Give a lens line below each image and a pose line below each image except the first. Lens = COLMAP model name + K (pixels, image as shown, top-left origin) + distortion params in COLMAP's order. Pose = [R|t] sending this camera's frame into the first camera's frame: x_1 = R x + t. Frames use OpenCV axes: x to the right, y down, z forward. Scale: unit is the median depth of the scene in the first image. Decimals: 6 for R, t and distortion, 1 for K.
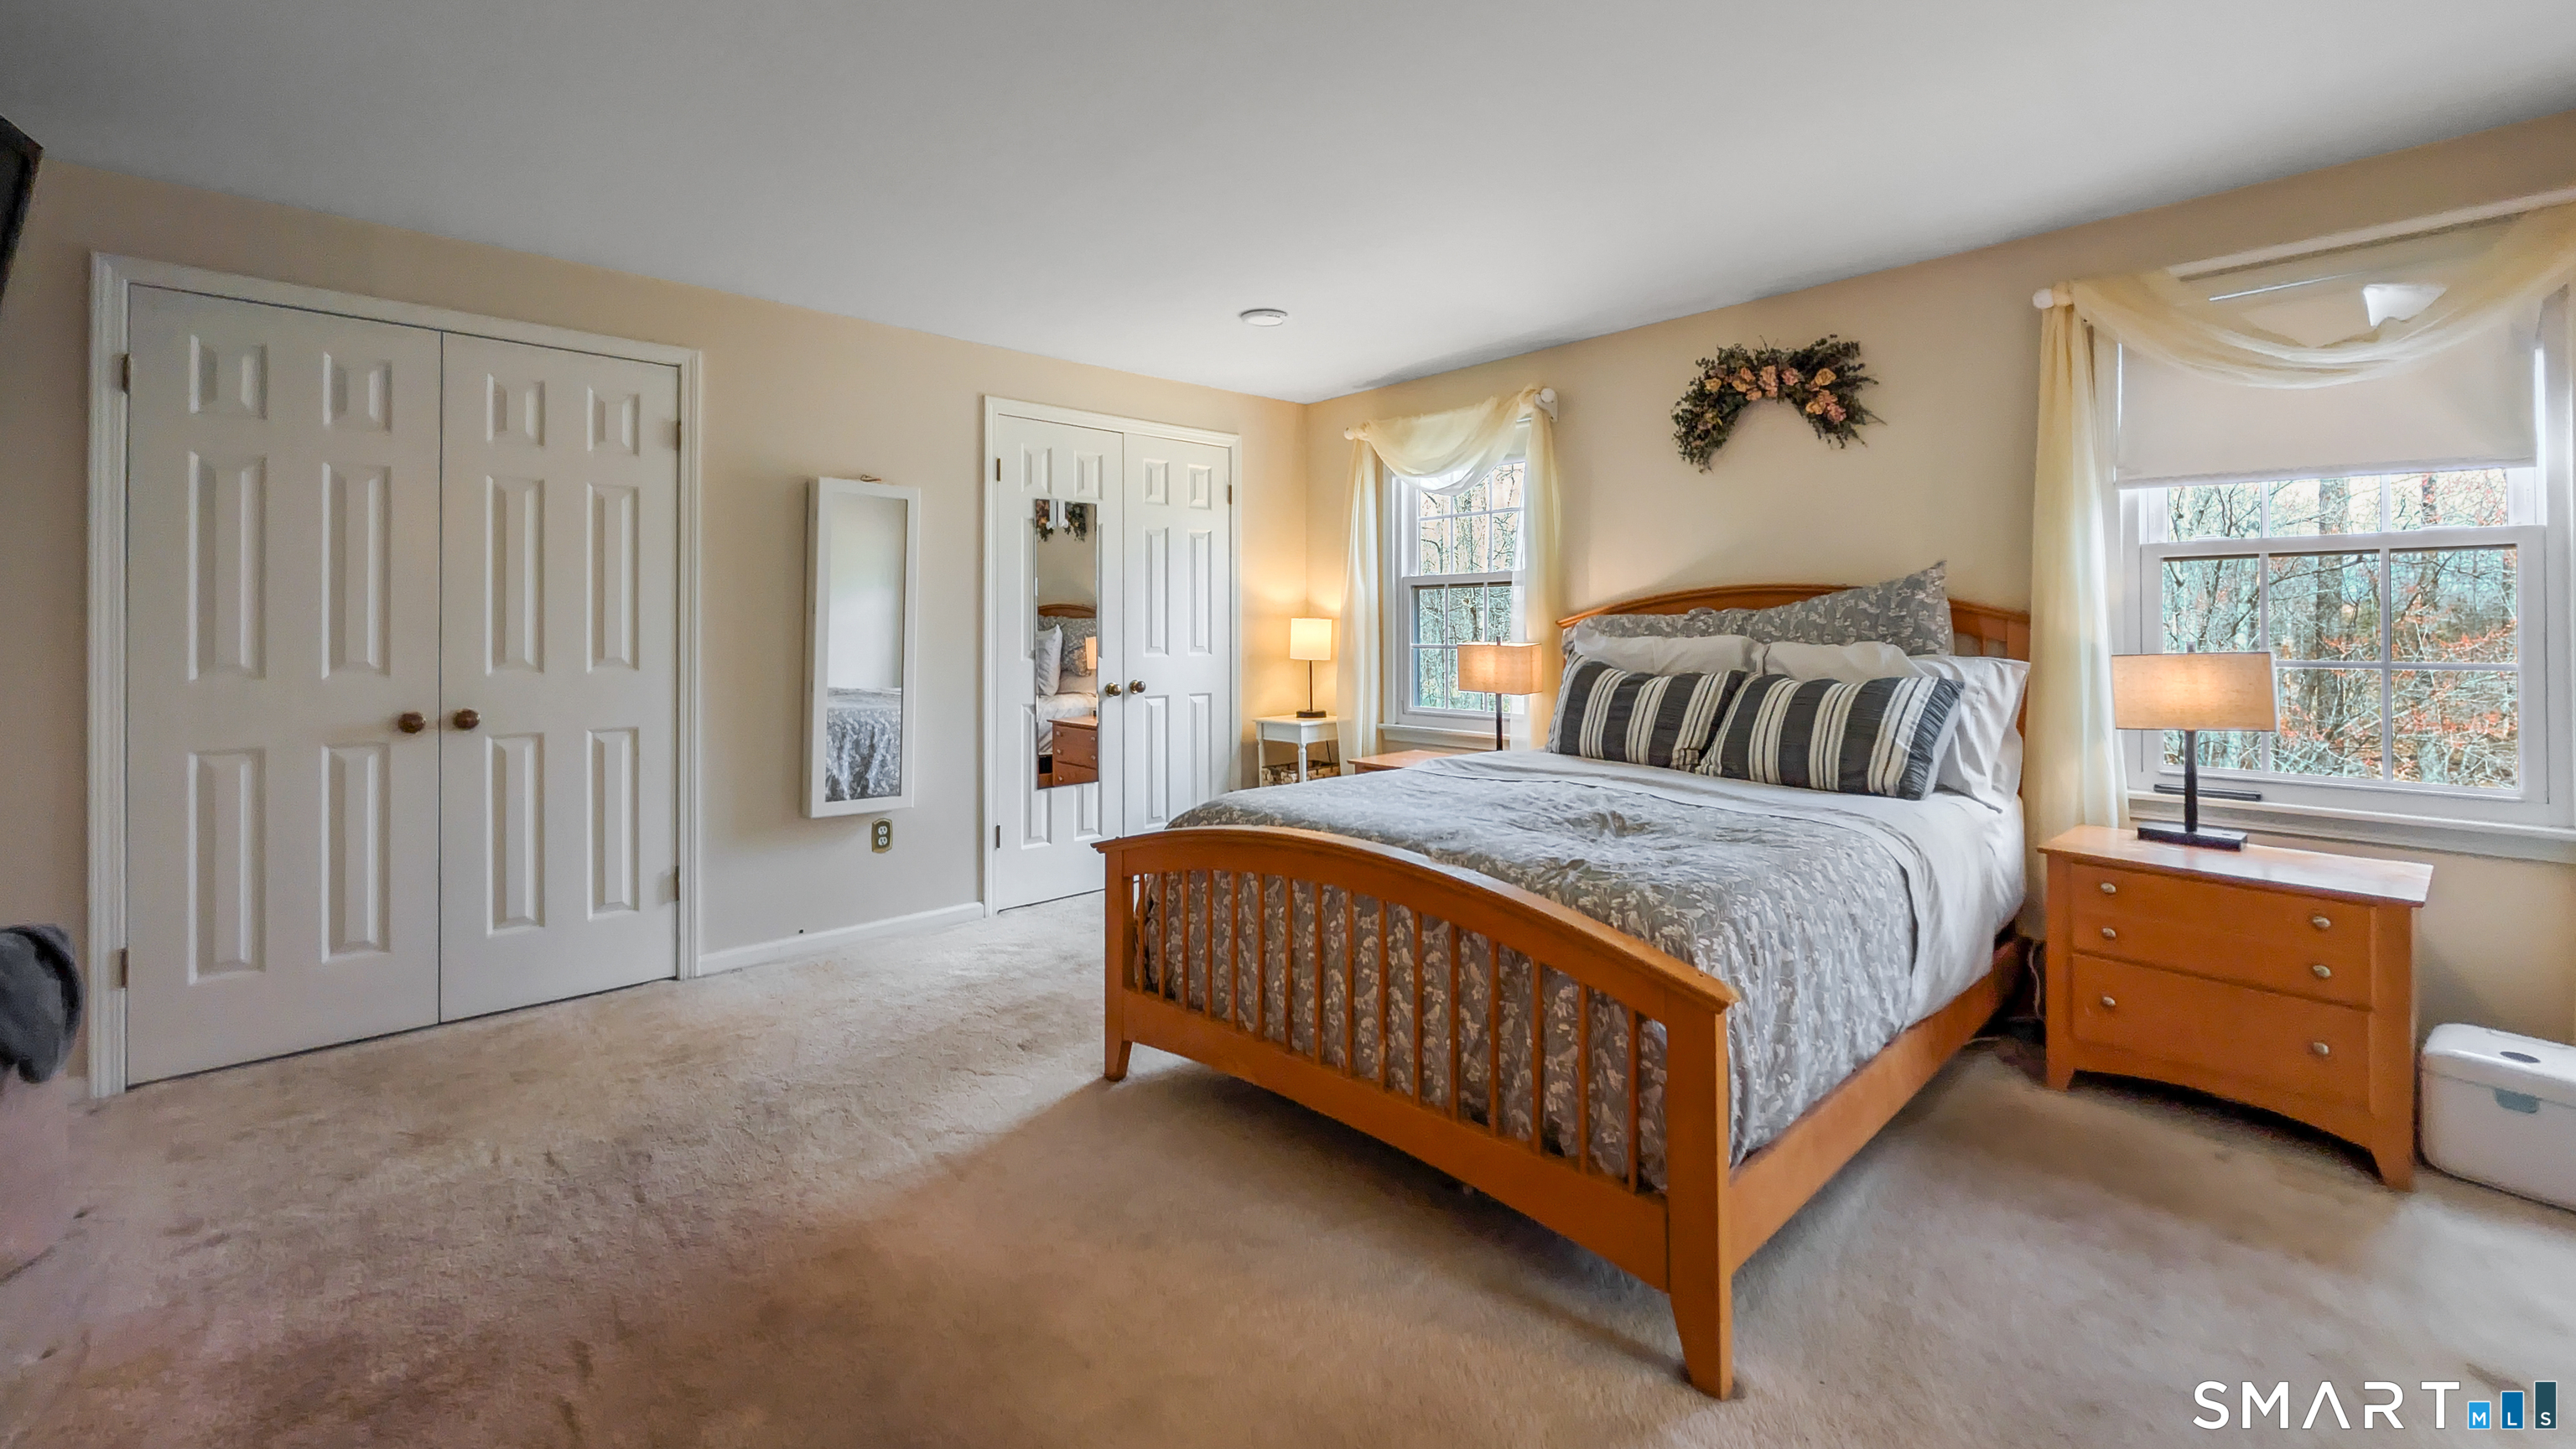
lens RADIAL K [[1036.9, 0, 1273.0], [0, 1036.9, 720.4], [0, 0, 1]] dist [0.001053, 0.000062]
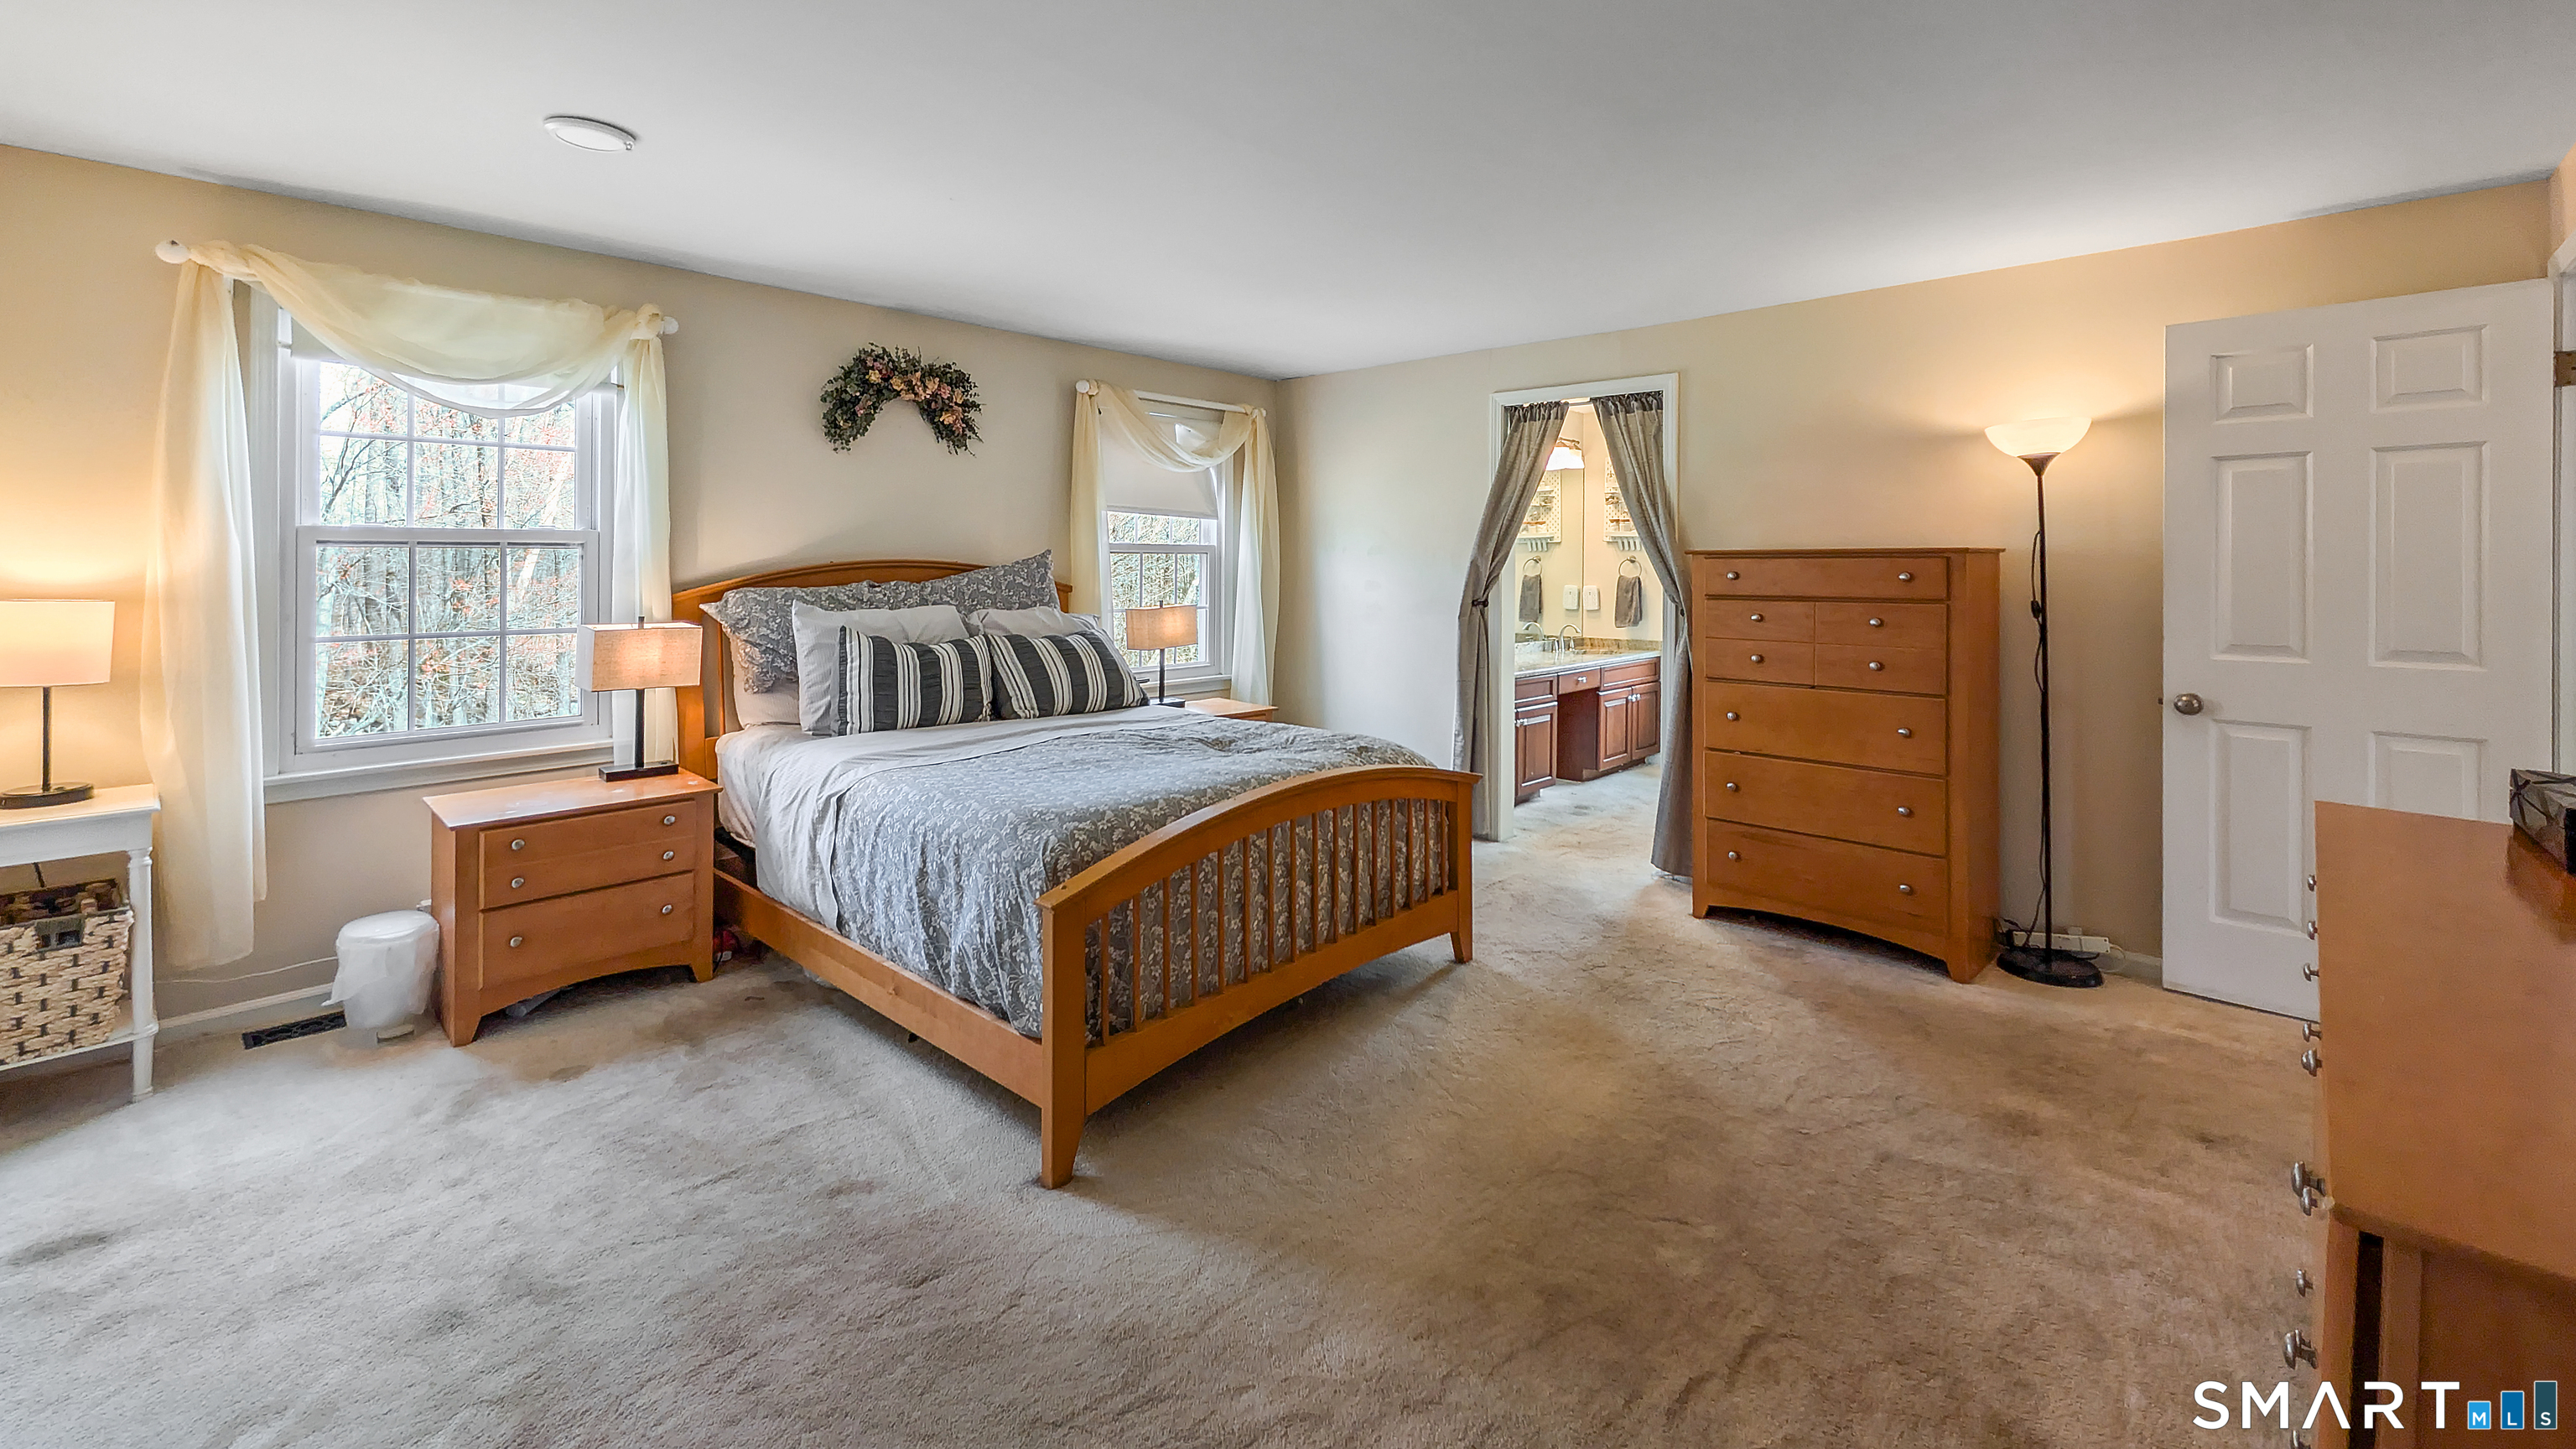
lens RADIAL K [[1036.9, 0, 1273.0], [0, 1036.9, 720.4], [0, 0, 1]] dist [0.001053, 0.000062]
pose [[-0.068363, -0.148277, 0.986580, -0.786329], [0.090043, 0.983941, 0.154120, -0.103681], [-0.993589, 0.099371, -0.053914, 0.724012]]
